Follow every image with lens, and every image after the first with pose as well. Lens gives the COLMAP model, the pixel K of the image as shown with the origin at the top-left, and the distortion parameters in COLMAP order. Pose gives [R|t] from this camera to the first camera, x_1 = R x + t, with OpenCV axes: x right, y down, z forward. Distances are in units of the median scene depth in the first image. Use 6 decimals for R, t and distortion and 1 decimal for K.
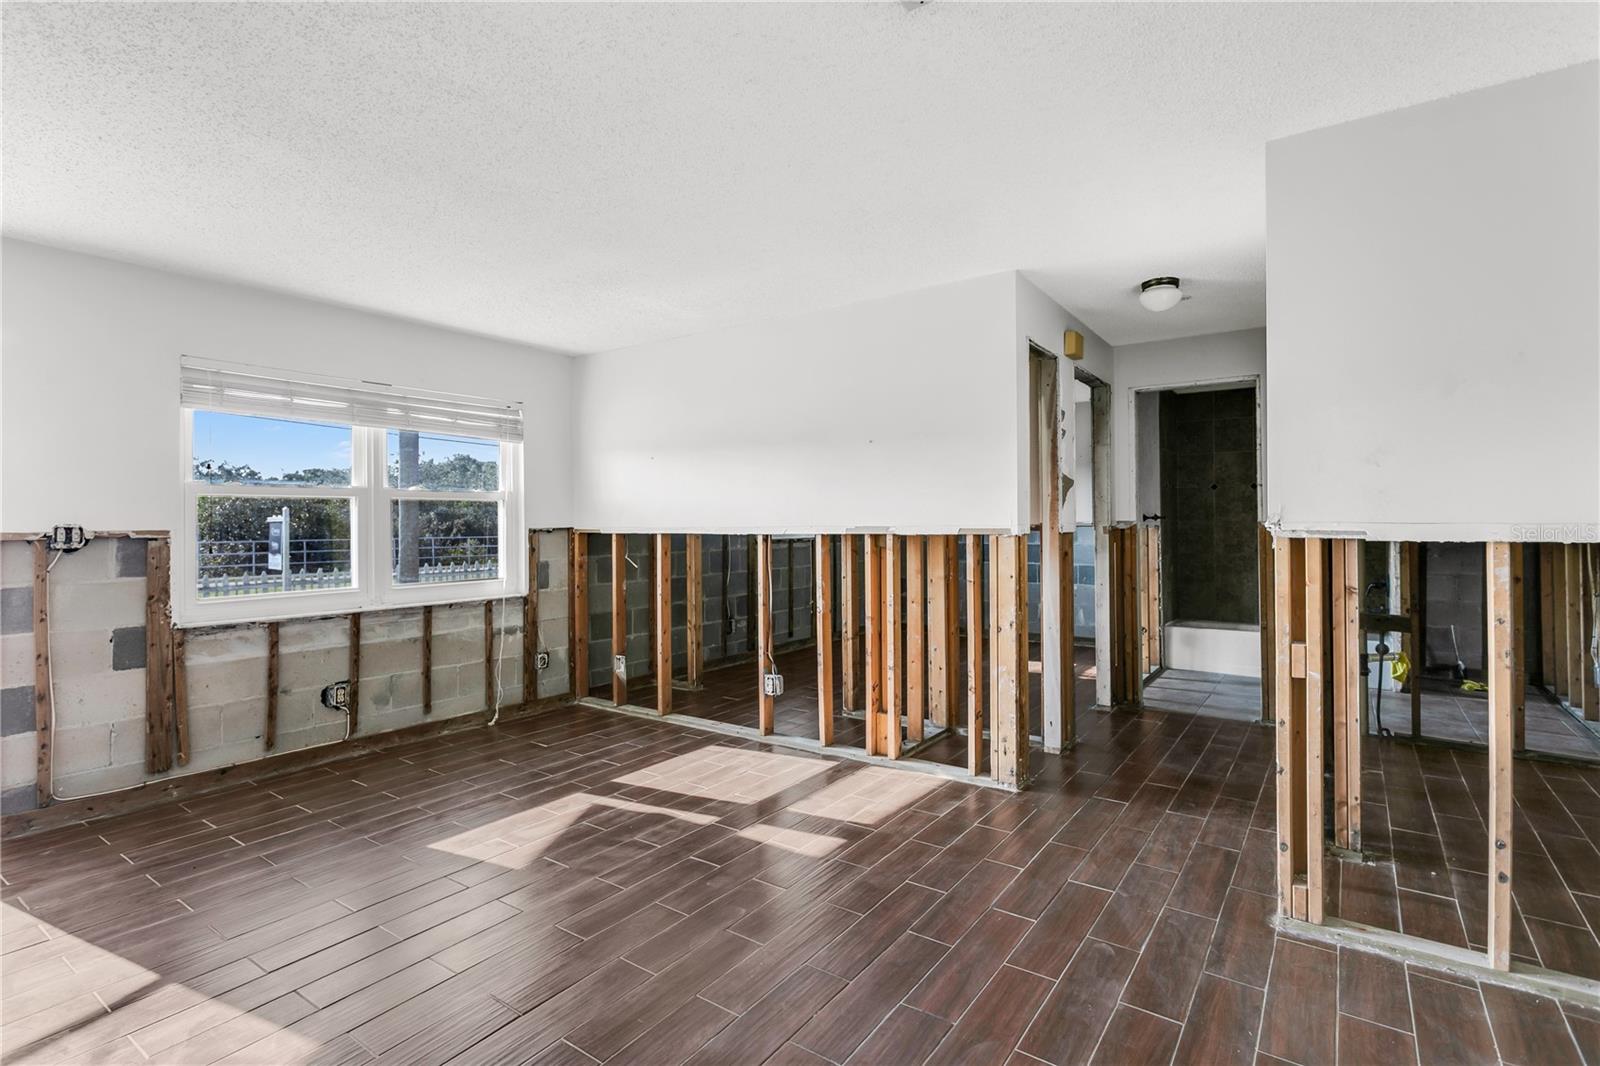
lens RADIAL K [[770.4, 0, 783.2], [0, 770.4, 517.1], [0, 0, 1]] dist [-0.002924, 0.004136]
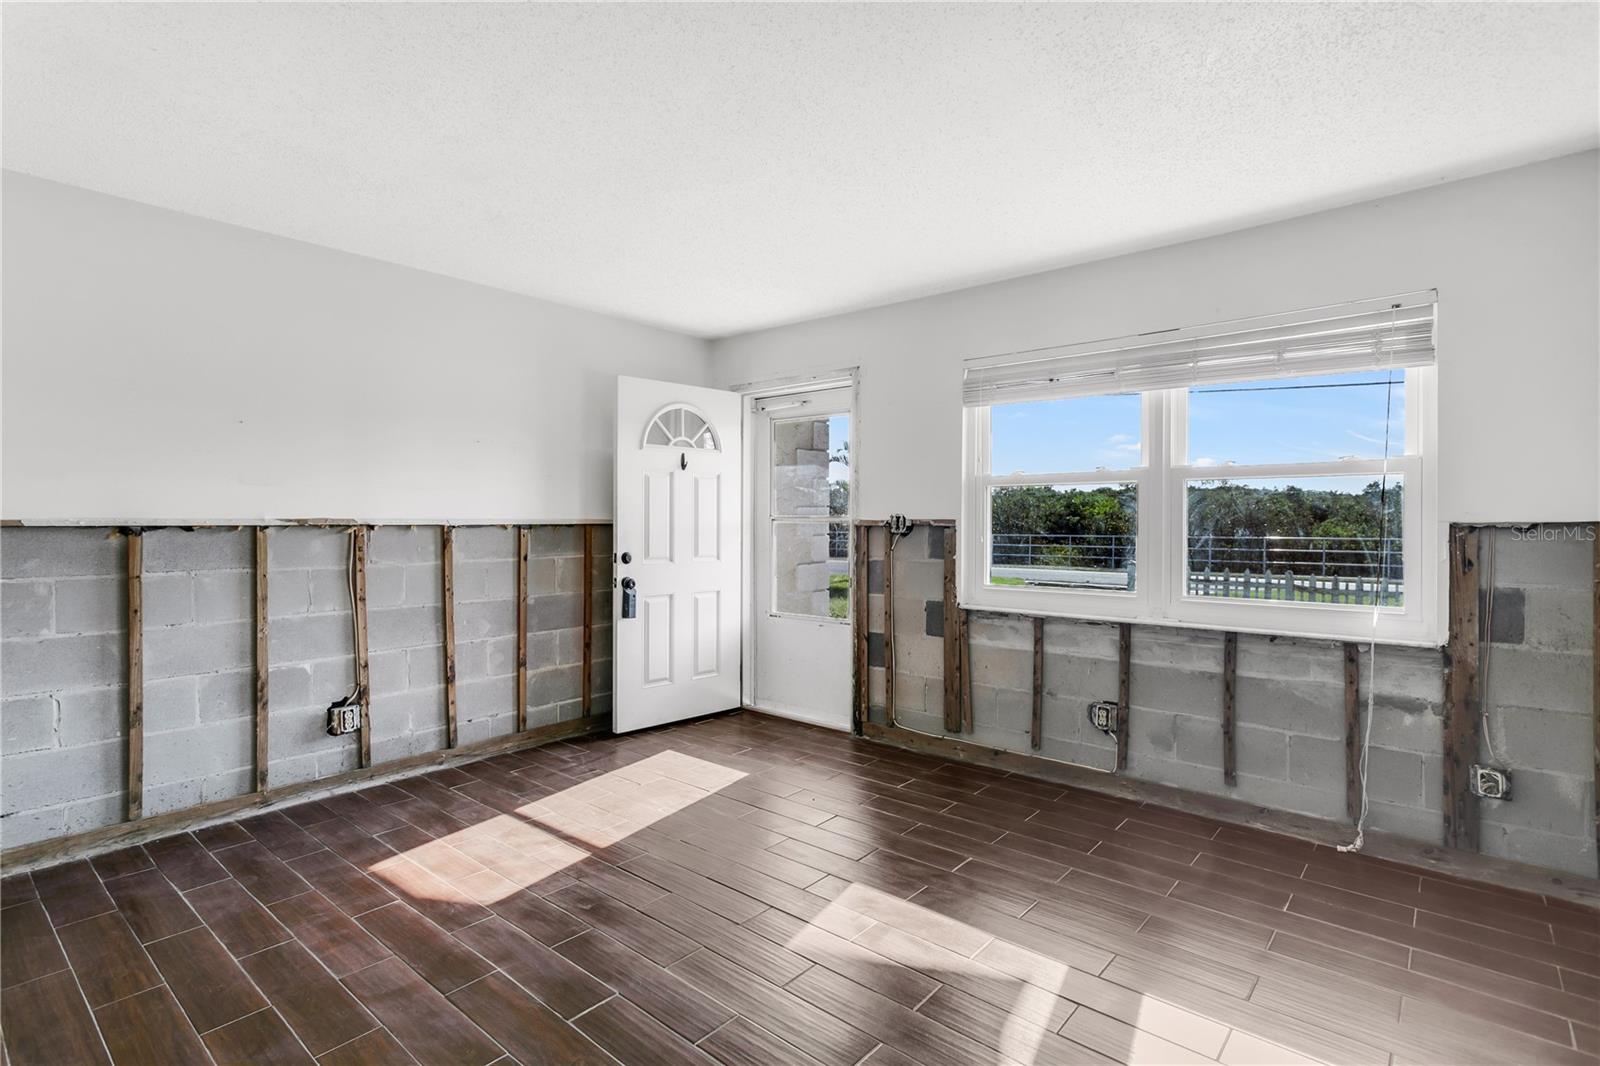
lens RADIAL K [[770.4, 0, 795.4], [0, 770.4, 530.9], [0, 0, 1]] dist [-0.002924, 0.004136]
pose [[-0.082802, 0.018351, -0.996397, 0.297452], [0.004711, 0.999826, 0.018023, 0.010830], [0.996555, -0.003202, -0.082874, 0.753974]]
